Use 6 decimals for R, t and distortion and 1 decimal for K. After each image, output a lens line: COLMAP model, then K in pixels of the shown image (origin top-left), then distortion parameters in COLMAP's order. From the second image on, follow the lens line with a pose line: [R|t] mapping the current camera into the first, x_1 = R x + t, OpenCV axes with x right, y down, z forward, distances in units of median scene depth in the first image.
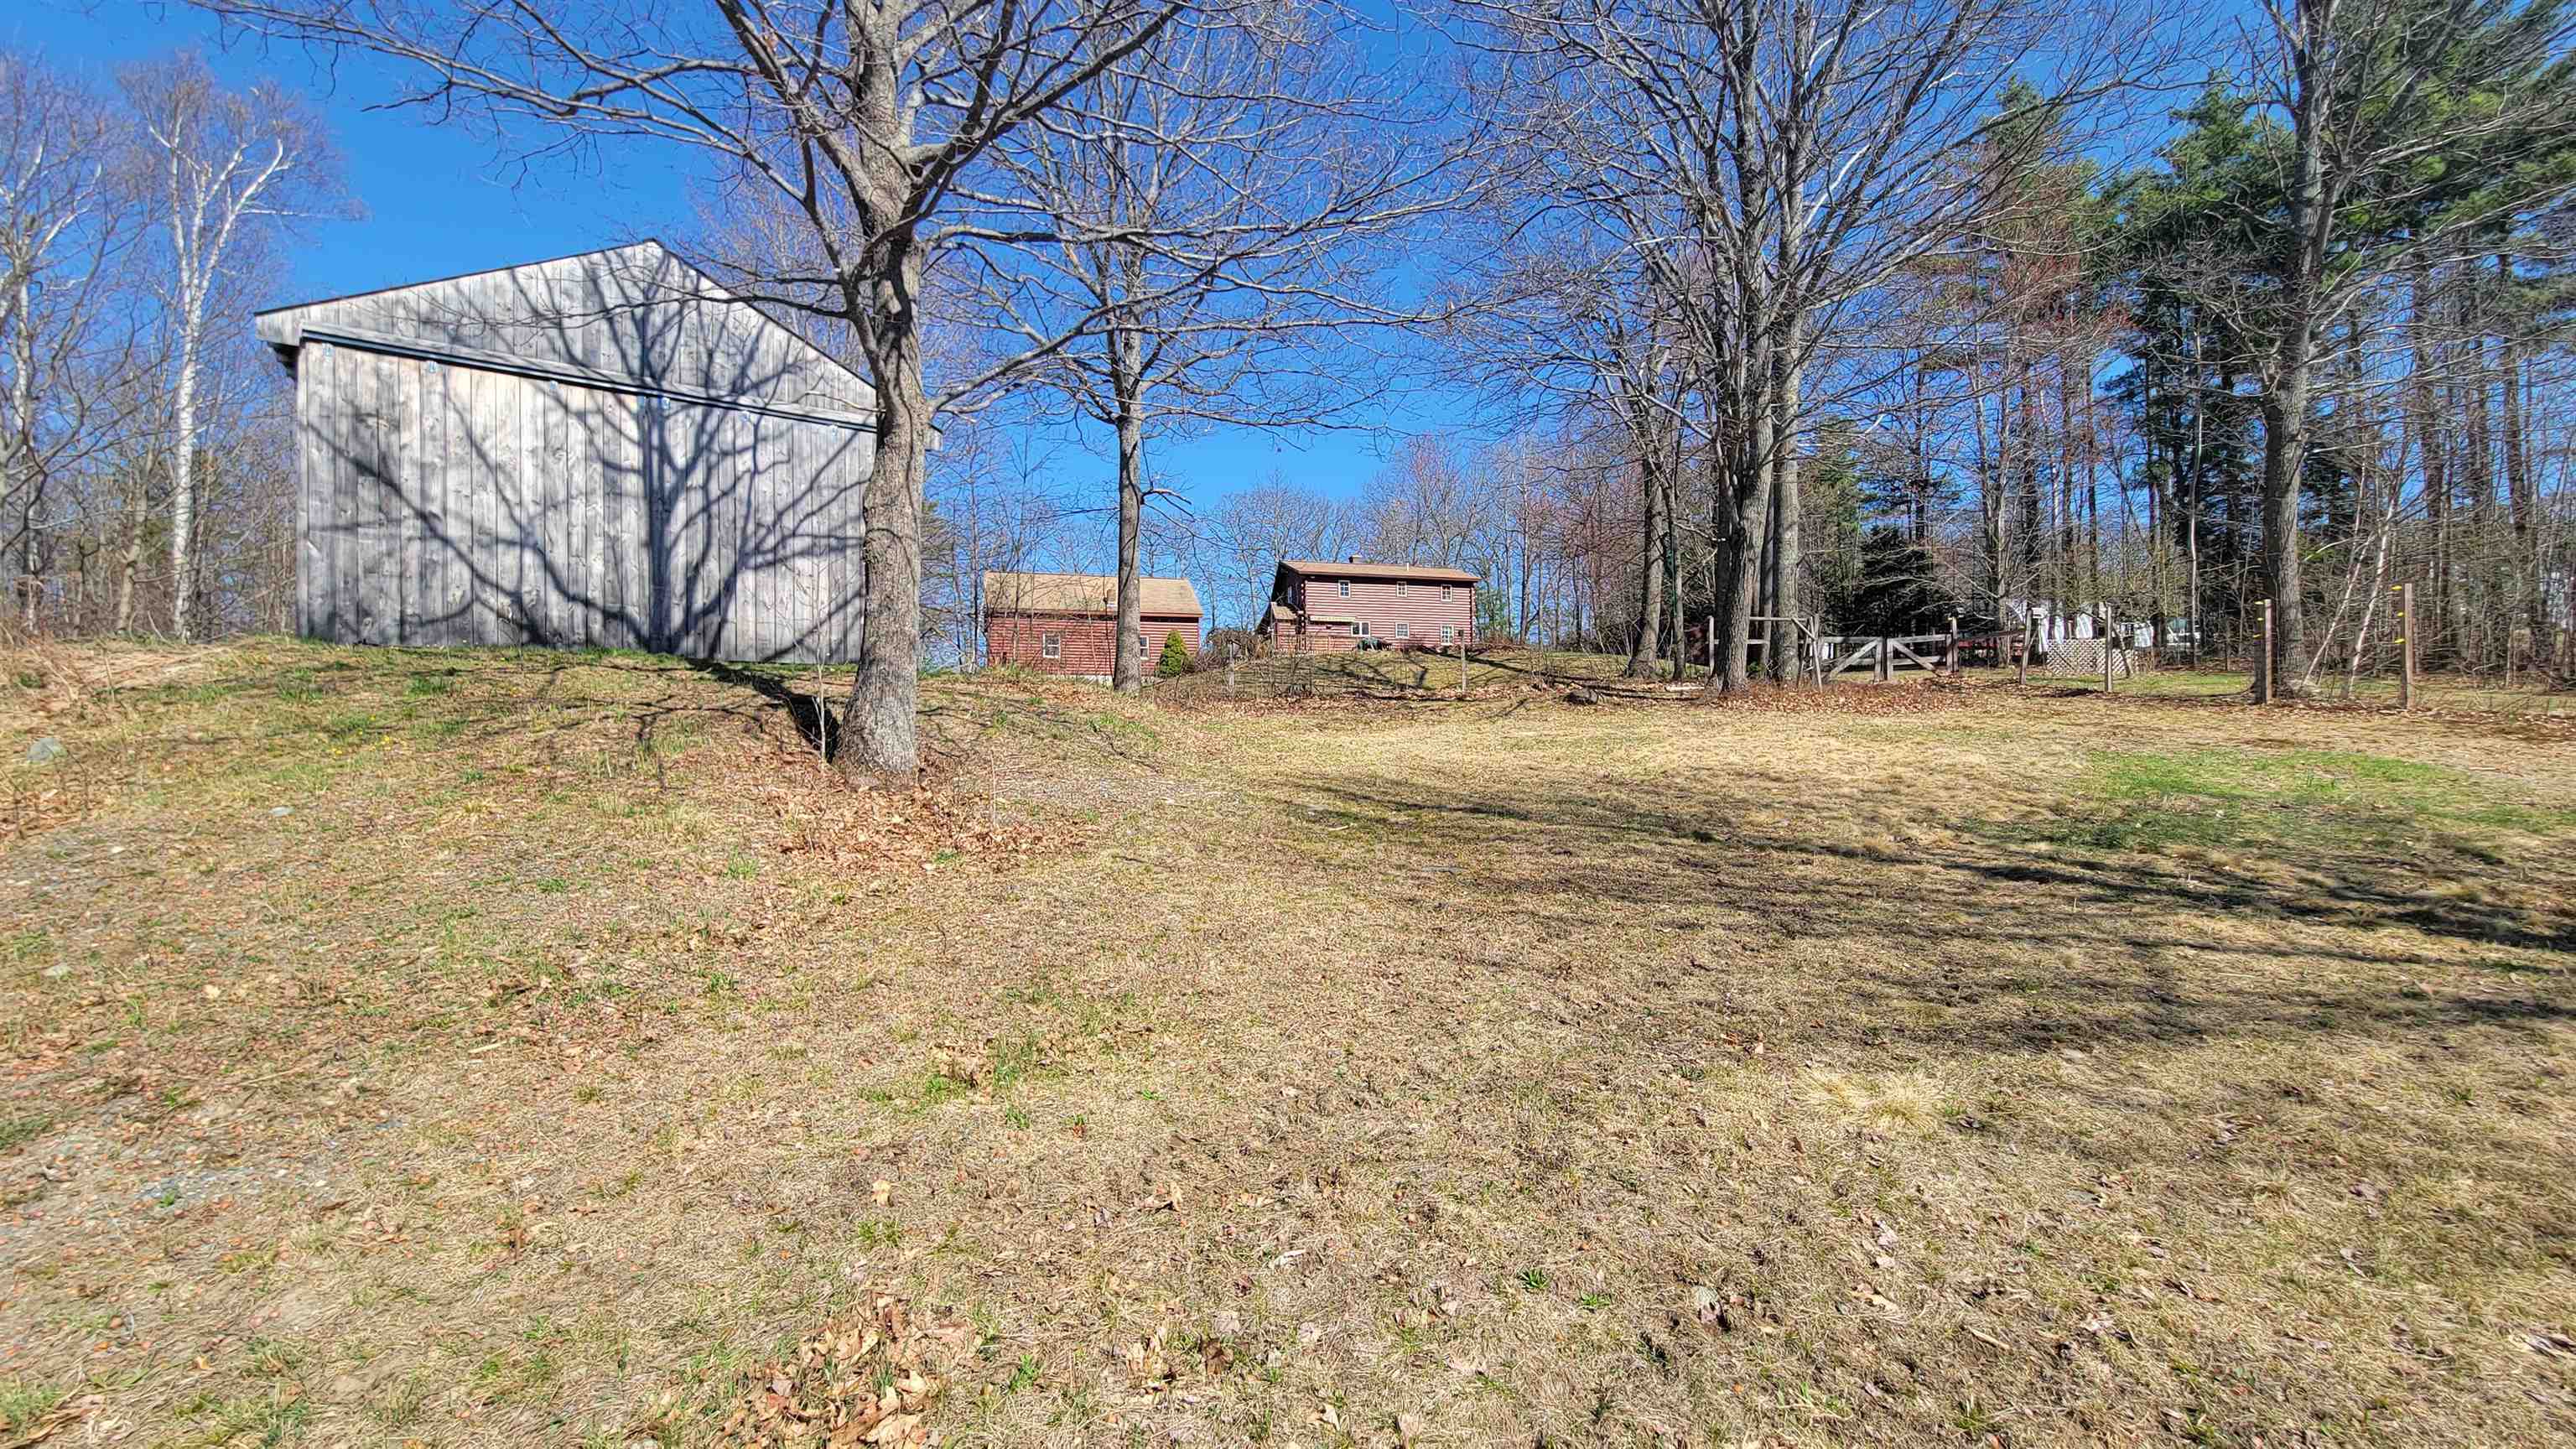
lens RADIAL K [[1041.8, 0, 1286.2], [0, 1041.8, 733.6], [0, 0, 1]] dist [-0.000810, 0.002025]
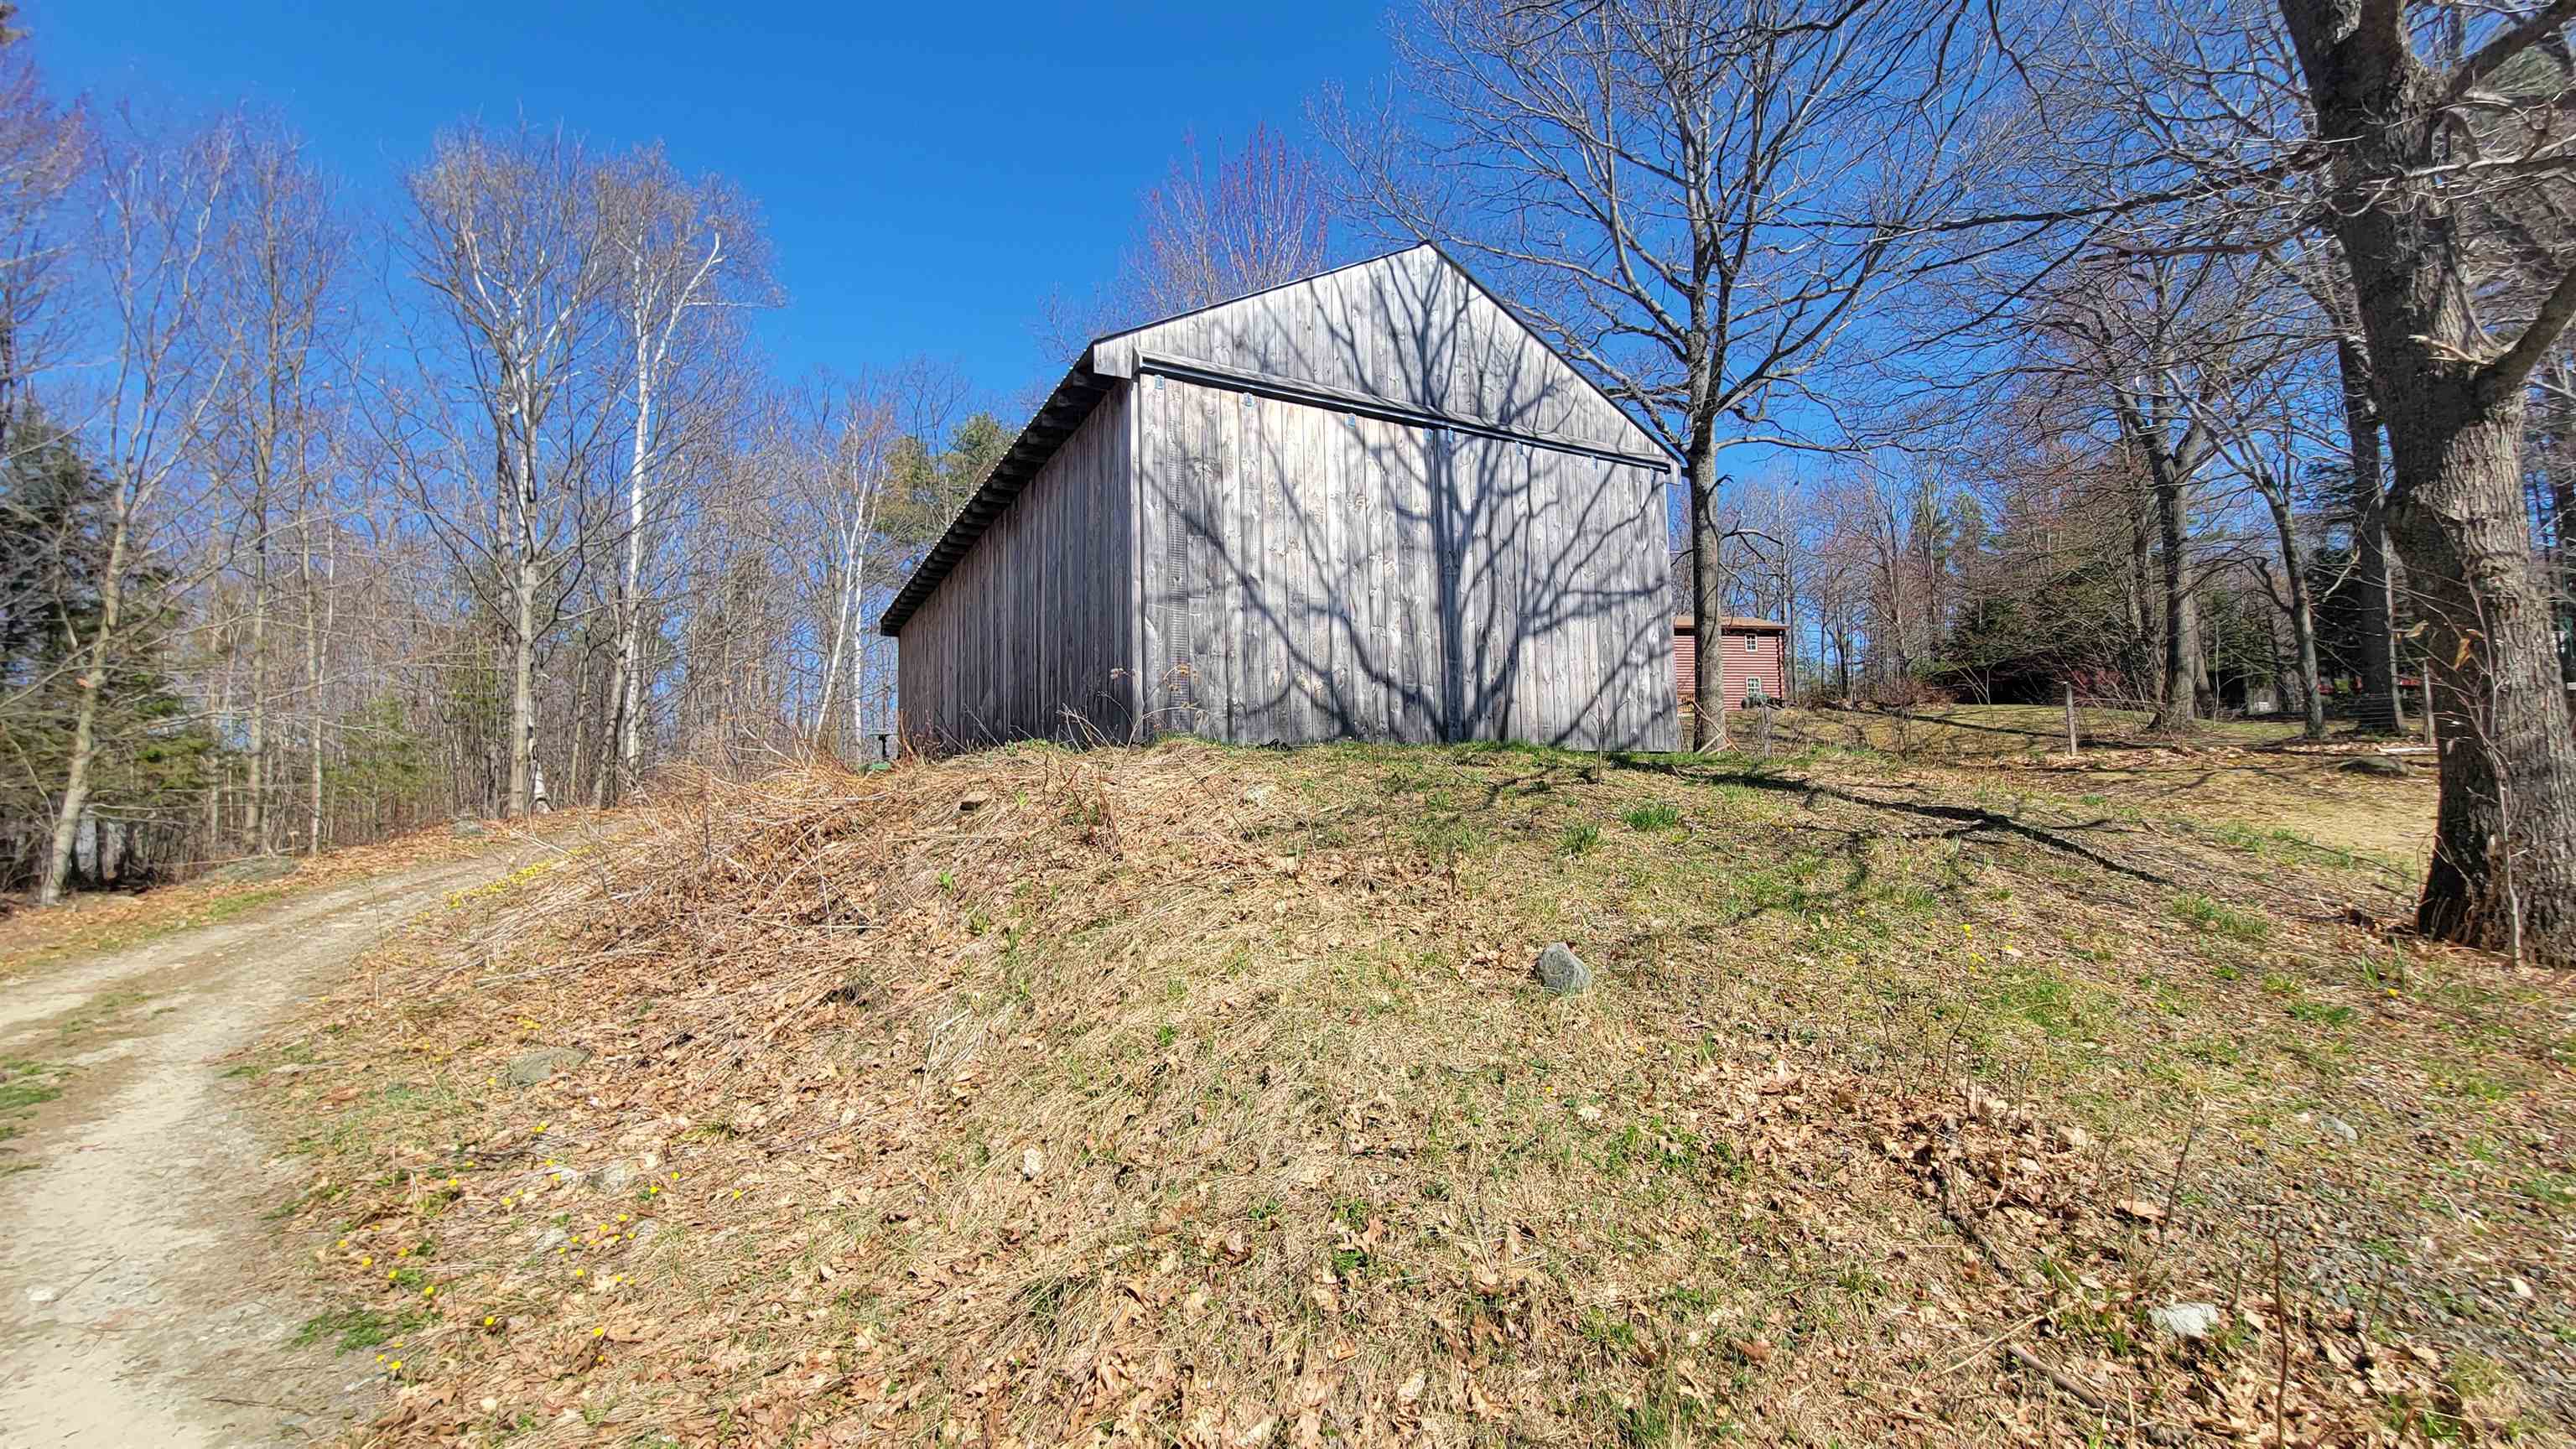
lens RADIAL K [[1041.8, 0, 1286.2], [0, 1041.8, 733.6], [0, 0, 1]] dist [-0.000810, 0.002025]
pose [[0.993033, -0.023509, -0.115470, -0.649688], [0.016552, 0.998010, -0.060843, -0.038740], [0.116670, 0.058508, 0.991446, 0.198566]]
